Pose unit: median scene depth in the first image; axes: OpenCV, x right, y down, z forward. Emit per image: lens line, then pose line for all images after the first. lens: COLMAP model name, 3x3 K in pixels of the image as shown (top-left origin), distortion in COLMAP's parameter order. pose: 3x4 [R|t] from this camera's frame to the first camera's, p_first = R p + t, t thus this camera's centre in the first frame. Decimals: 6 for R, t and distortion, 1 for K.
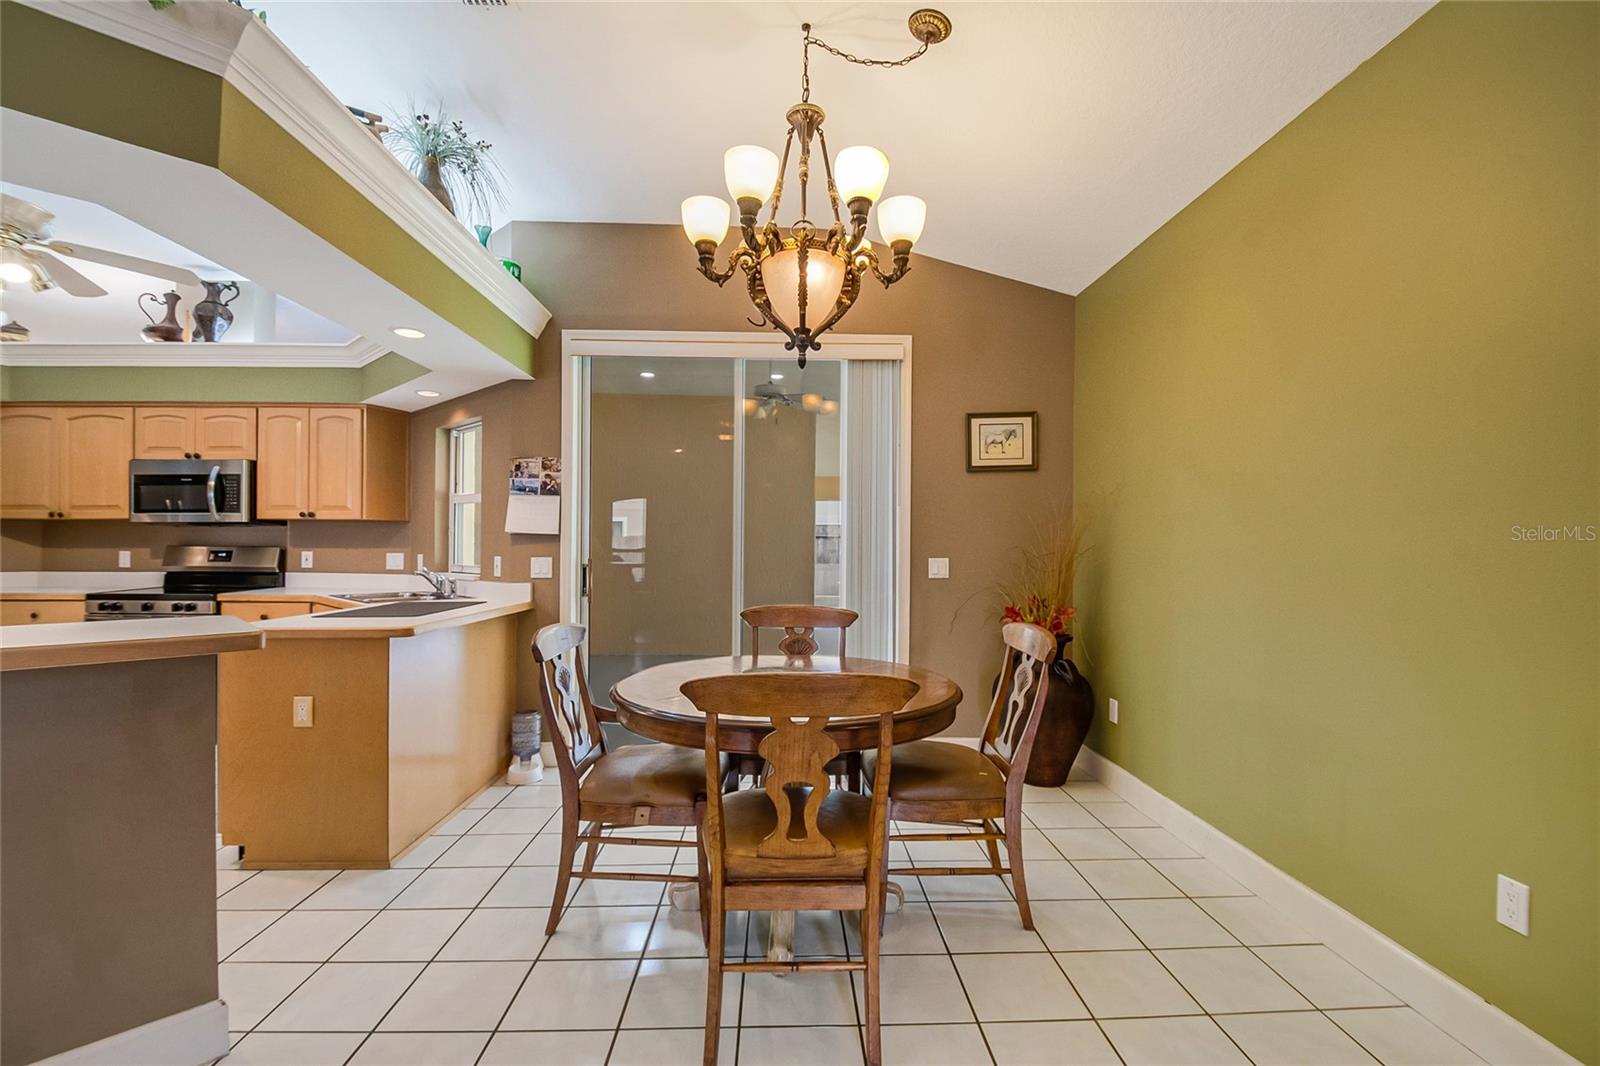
lens RADIAL K [[686.0, 0, 799.4], [0, 686.0, 552.2], [0, 0, 1]] dist [0.001376, -0.012925]
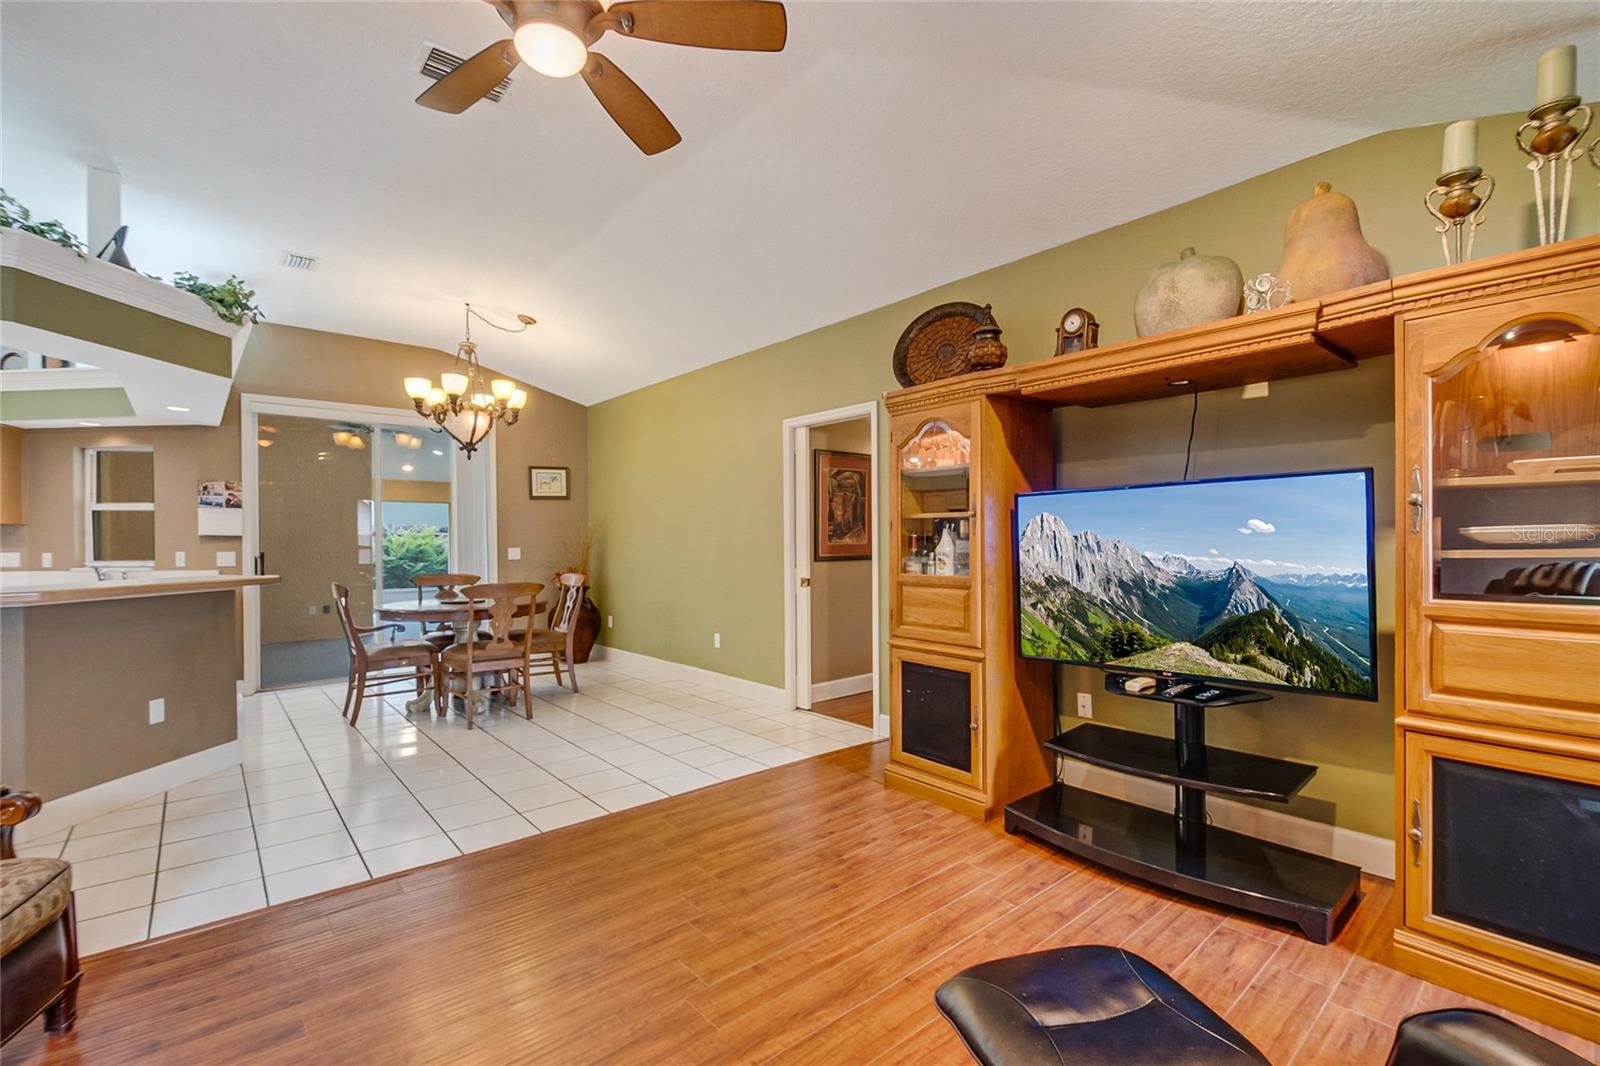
lens RADIAL K [[708.5, 0, 802.5], [0, 708.5, 552.5], [0, 0, 1]] dist [0.009006, -0.014327]
pose [[0.775832, -0.021469, 0.630574, -0.378062], [0.015794, 0.999769, 0.014607, 0.006254], [-0.630742, -0.001373, 0.775991, -0.891906]]
